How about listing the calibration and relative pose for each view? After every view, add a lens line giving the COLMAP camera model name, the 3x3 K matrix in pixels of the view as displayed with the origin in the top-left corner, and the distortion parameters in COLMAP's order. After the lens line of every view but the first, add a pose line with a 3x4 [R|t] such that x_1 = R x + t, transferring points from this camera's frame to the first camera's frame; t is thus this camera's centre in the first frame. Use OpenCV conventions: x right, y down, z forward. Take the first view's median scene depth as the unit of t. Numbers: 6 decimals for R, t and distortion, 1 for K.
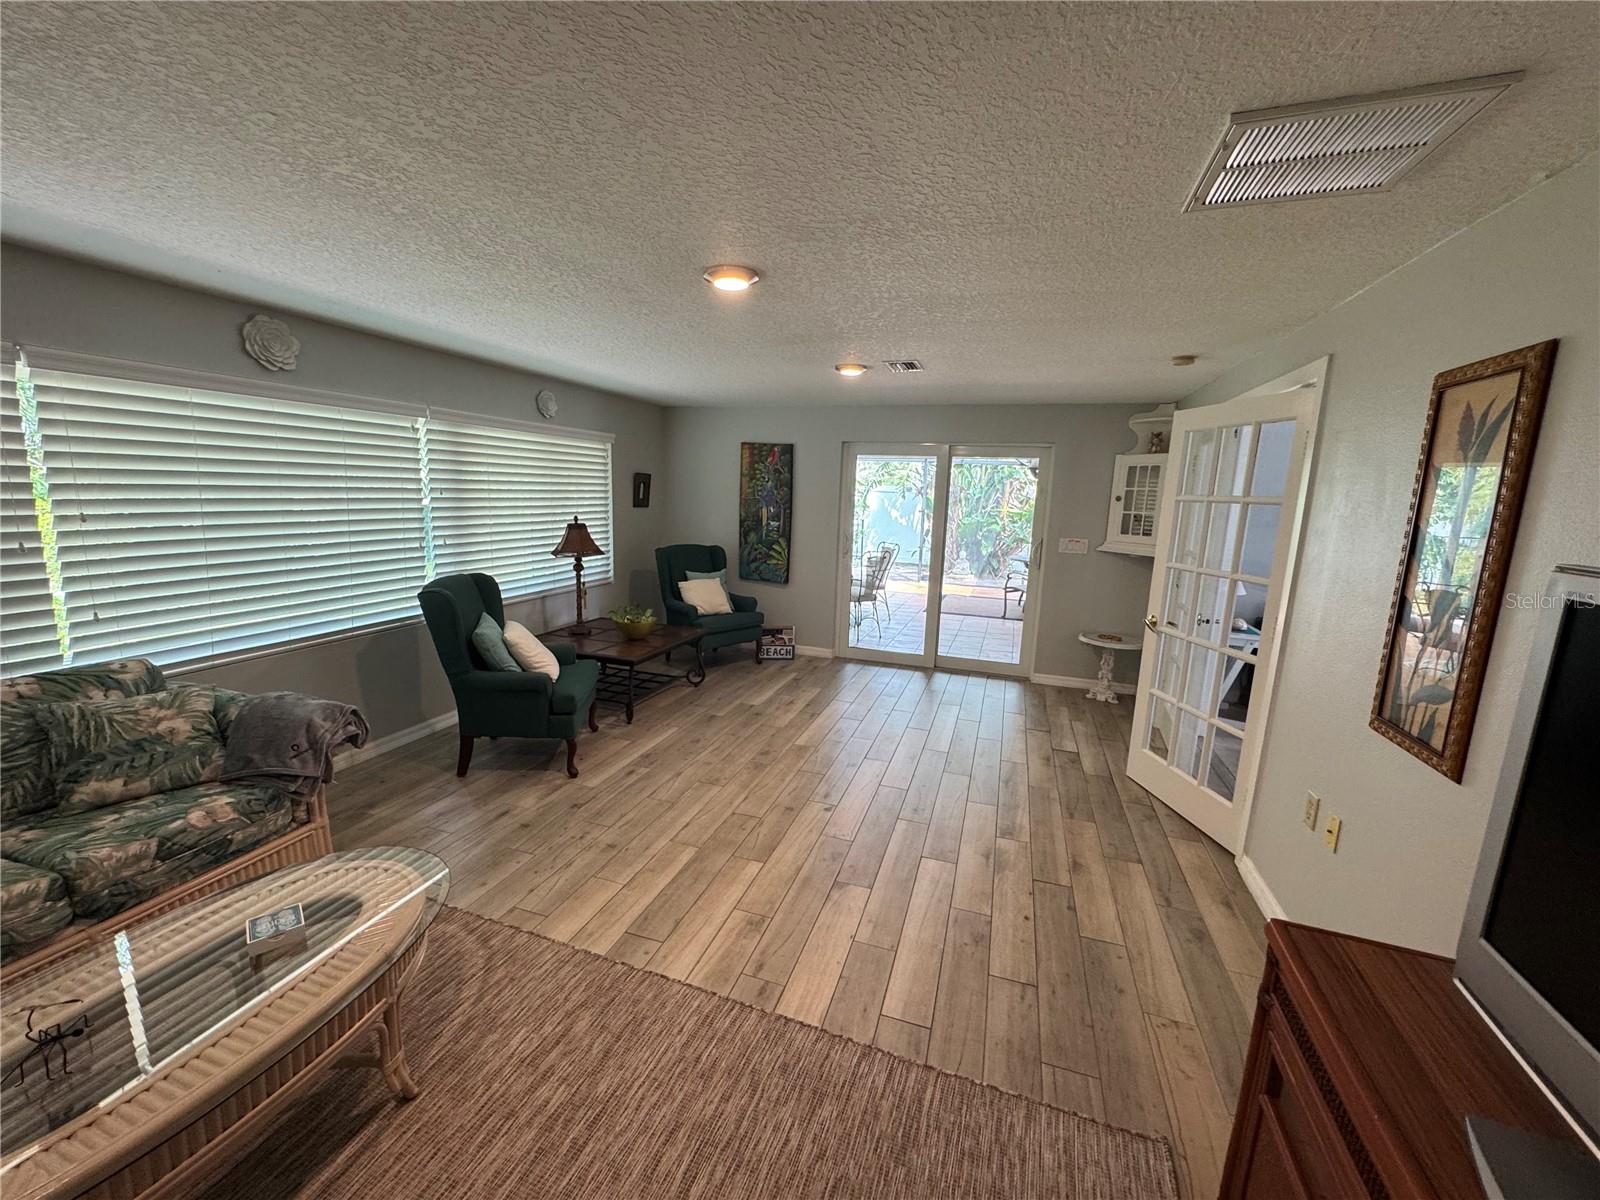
lens RADIAL K [[636.8, 0, 803.9], [0, 636.8, 596.5], [0, 0, 1]] dist [-0.001670, 0.000366]
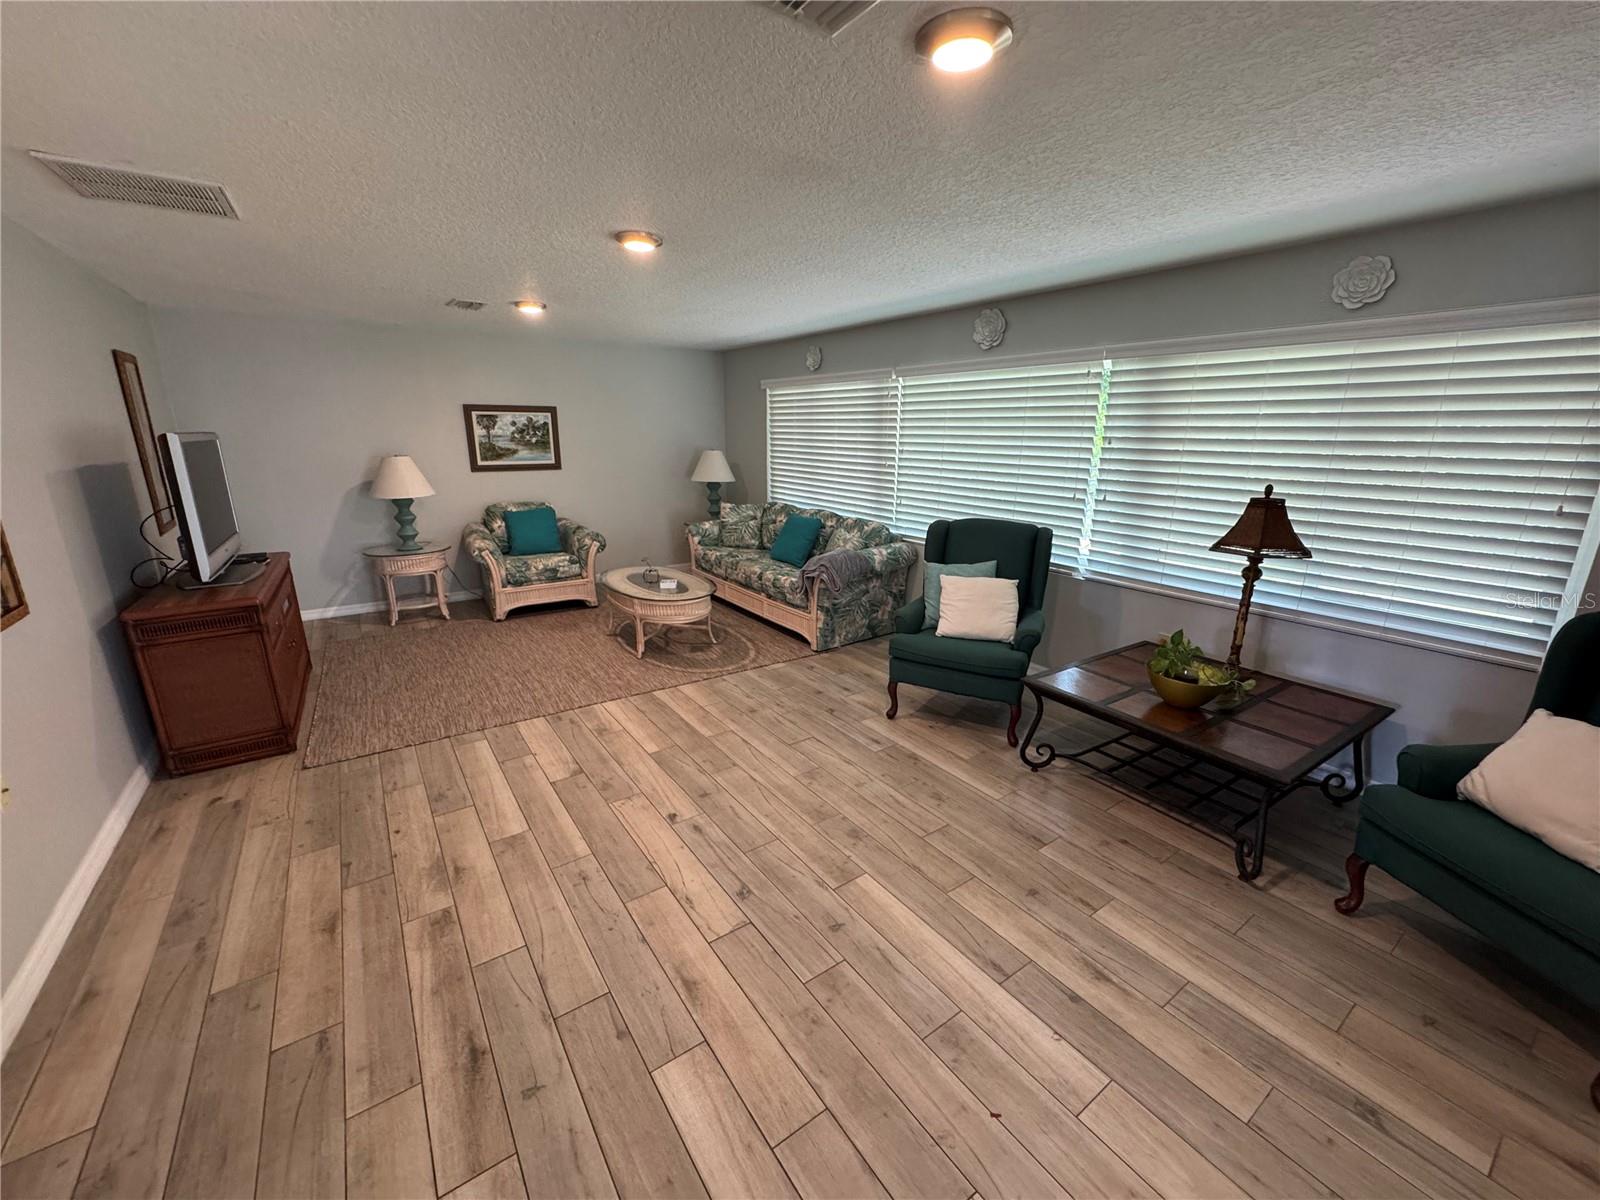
lens RADIAL K [[636.8, 0, 808.4], [0, 636.8, 612.4], [0, 0, 1]] dist [-0.001670, 0.000366]
pose [[-0.590960, 0.187505, -0.784607, 0.548149], [-0.160501, 0.925838, 0.342145, -0.228619], [0.790573, 0.328125, -0.517038, 1.523652]]
